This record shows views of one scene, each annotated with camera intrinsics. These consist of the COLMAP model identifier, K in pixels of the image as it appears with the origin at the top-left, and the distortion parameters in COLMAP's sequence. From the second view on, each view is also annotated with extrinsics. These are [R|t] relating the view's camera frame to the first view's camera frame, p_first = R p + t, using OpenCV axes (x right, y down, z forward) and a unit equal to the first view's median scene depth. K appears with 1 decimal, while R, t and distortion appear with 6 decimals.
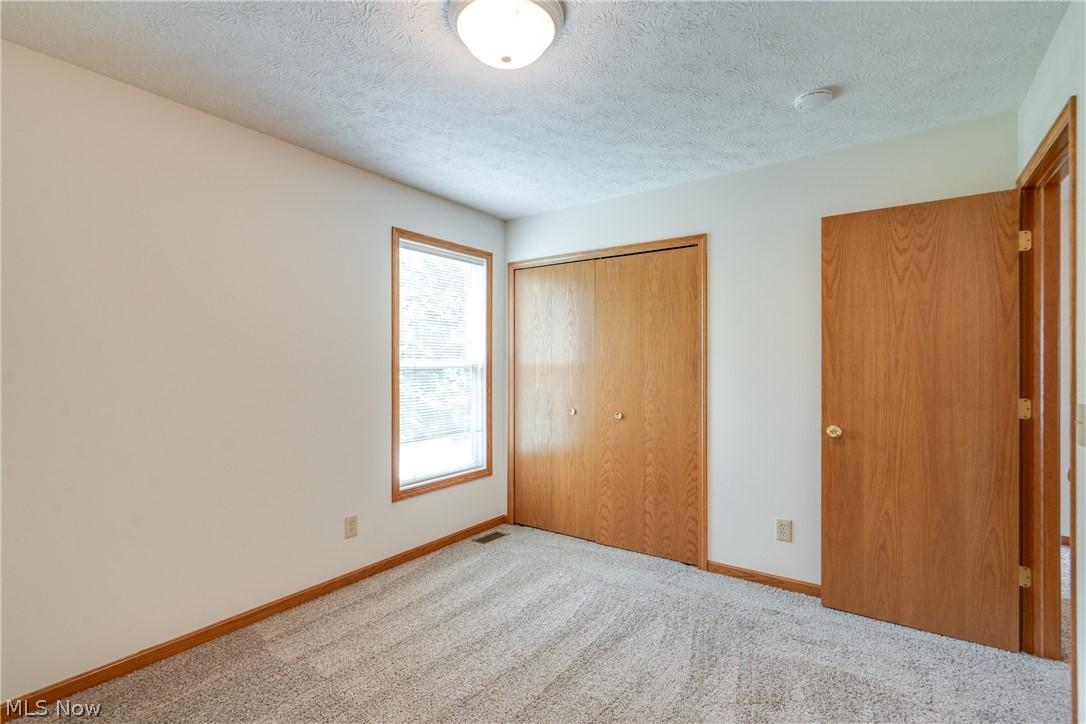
lens RADIAL K [[489.0, 0, 546.6], [0, 489.0, 367.9], [0, 0, 1]] dist [-0.004971, 0.000752]
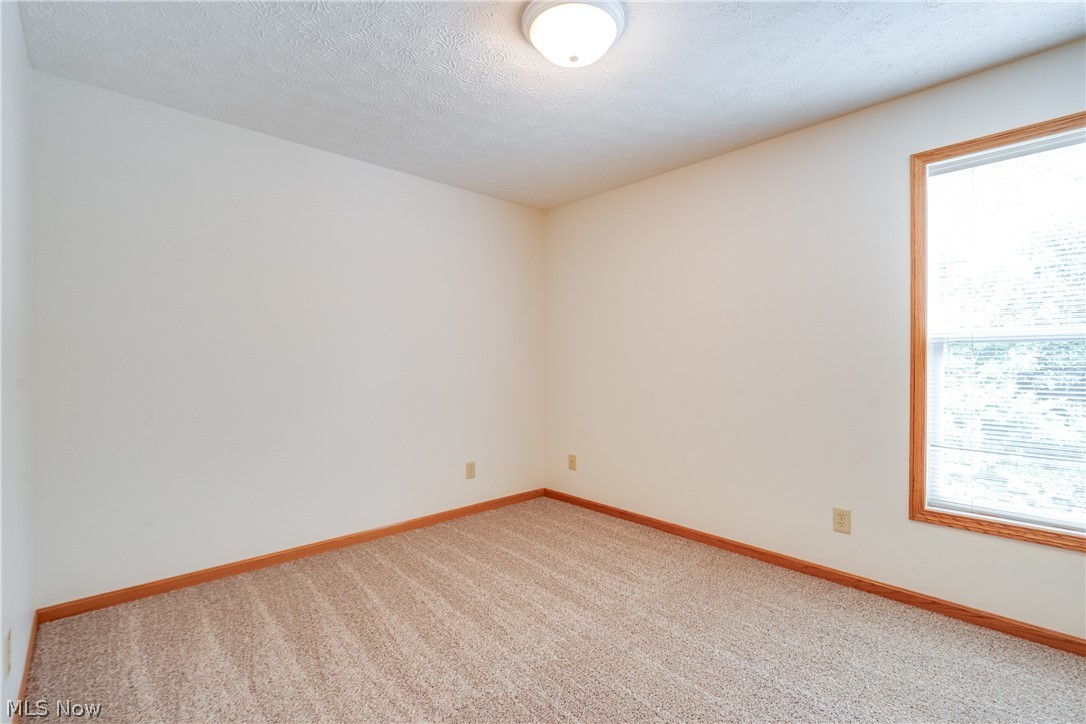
lens RADIAL K [[489.0, 0, 545.4], [0, 489.0, 361.4], [0, 0, 1]] dist [-0.004971, 0.000752]
pose [[-0.190565, 0.013333, -0.981584, 0.532433], [-0.000083, 0.999908, 0.013598, 0.019263], [0.981675, 0.002673, -0.190546, 0.586208]]
